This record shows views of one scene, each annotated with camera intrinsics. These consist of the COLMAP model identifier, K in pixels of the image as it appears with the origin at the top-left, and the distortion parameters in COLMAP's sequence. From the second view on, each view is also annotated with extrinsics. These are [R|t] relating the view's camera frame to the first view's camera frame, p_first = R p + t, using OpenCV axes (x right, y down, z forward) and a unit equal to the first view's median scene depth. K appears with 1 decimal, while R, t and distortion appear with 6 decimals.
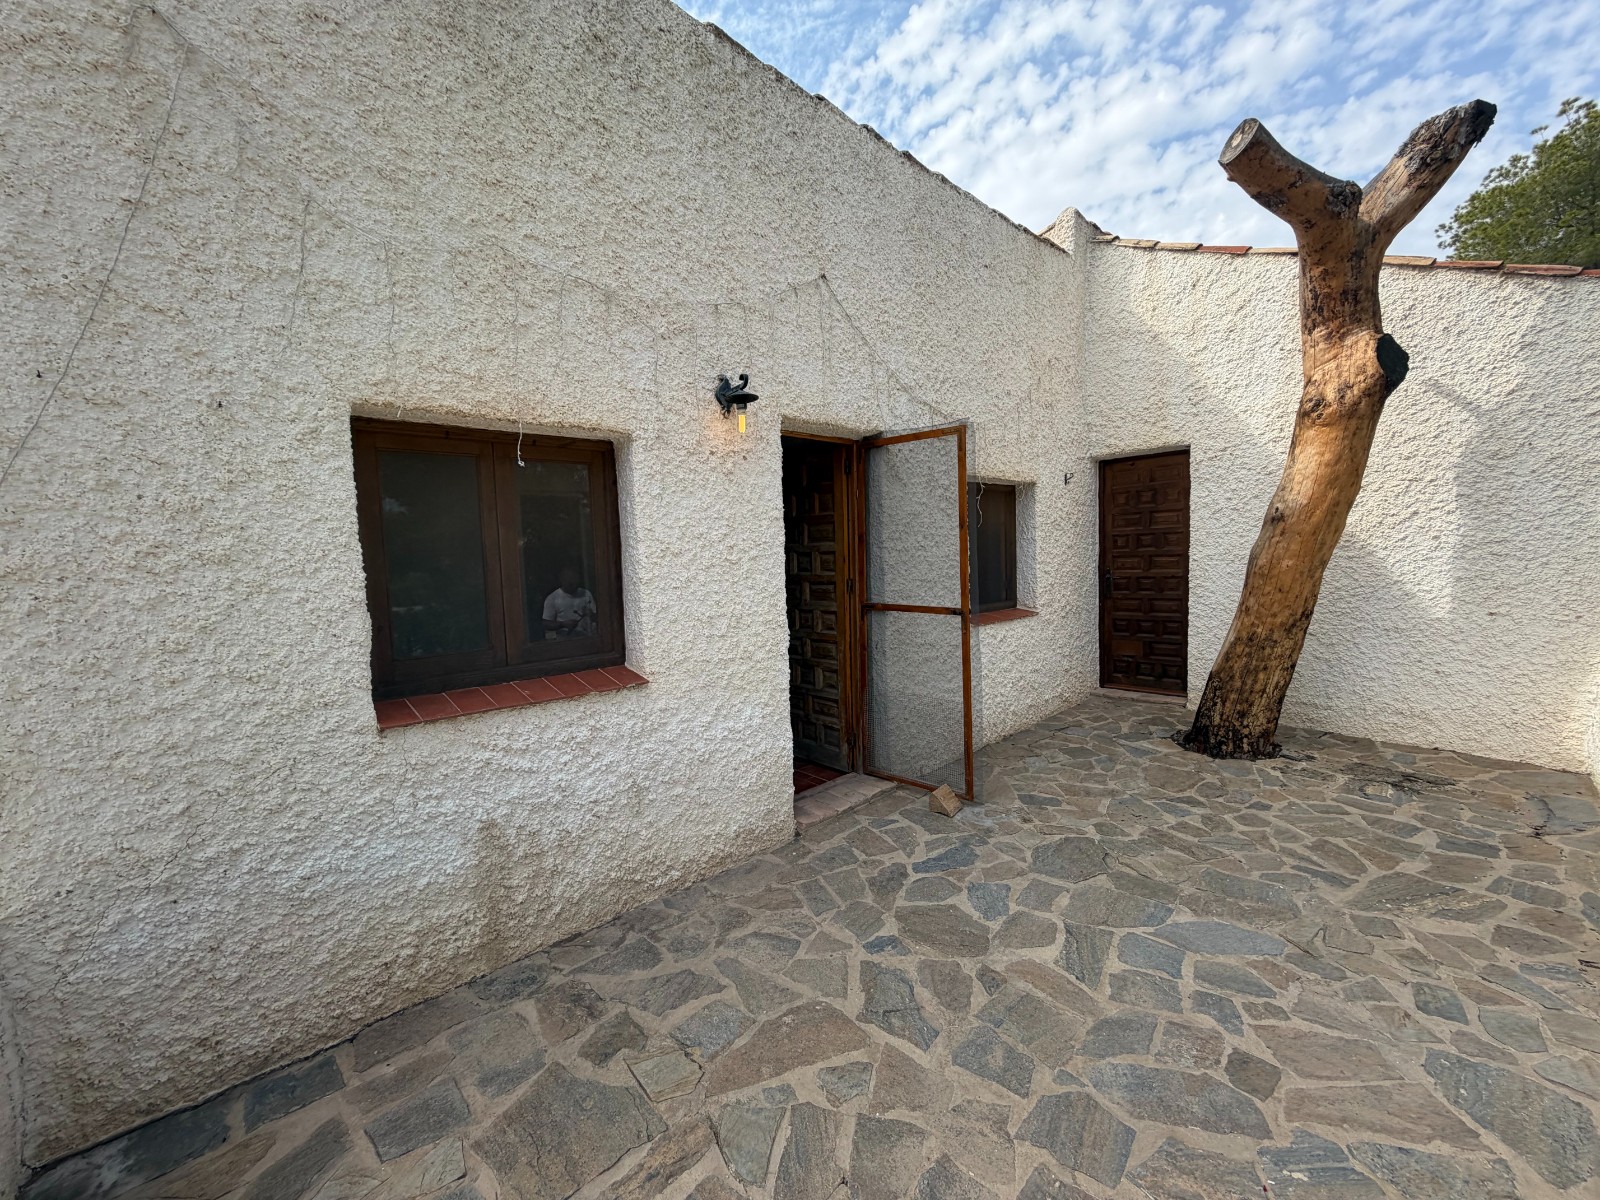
lens RADIAL K [[637.9, 0, 795.8], [0, 637.9, 598.9], [0, 0, 1]] dist [-0.000678, -0.000213]
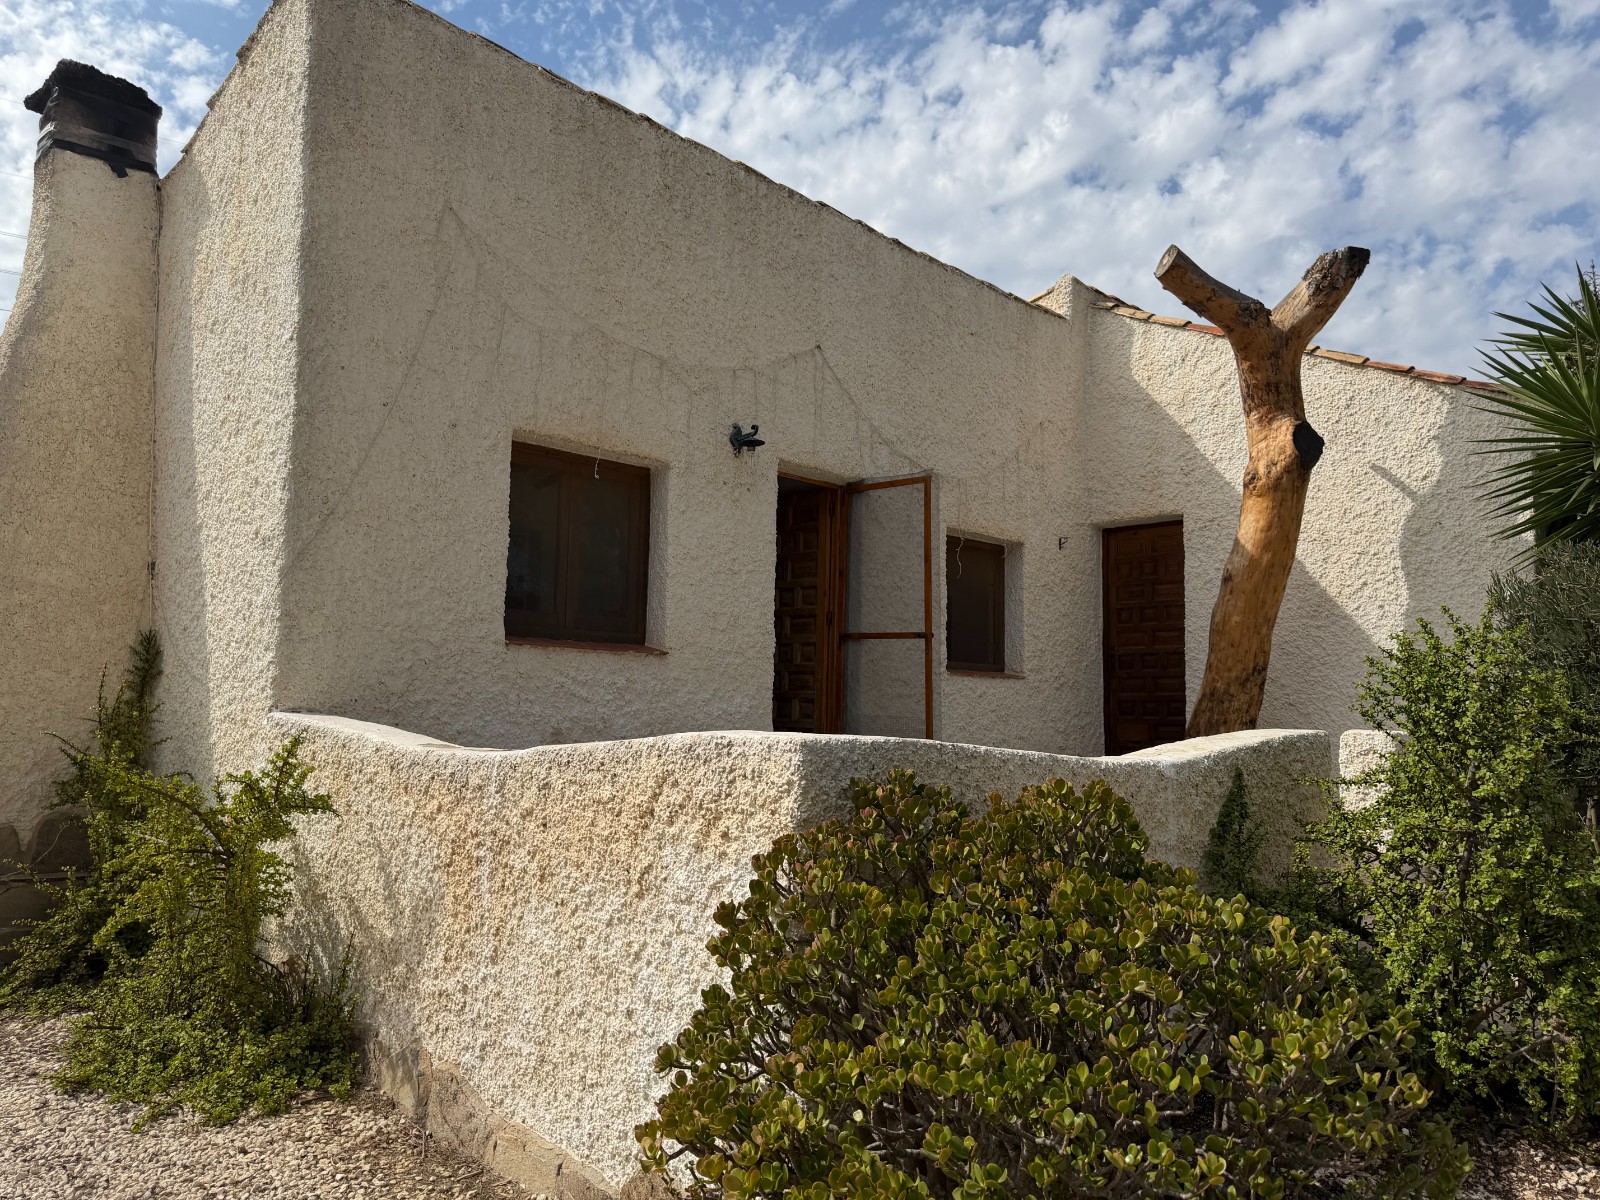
lens RADIAL K [[1139.7, 0, 800.0], [0, 1139.7, 600.0], [0, 0, 1]] dist [0.169615, -0.349267]
pose [[0.997039, 0.056955, 0.051658, -0.072856], [-0.047487, 0.984486, -0.168914, 0.311740], [-0.060477, 0.165961, 0.984276, -0.996557]]
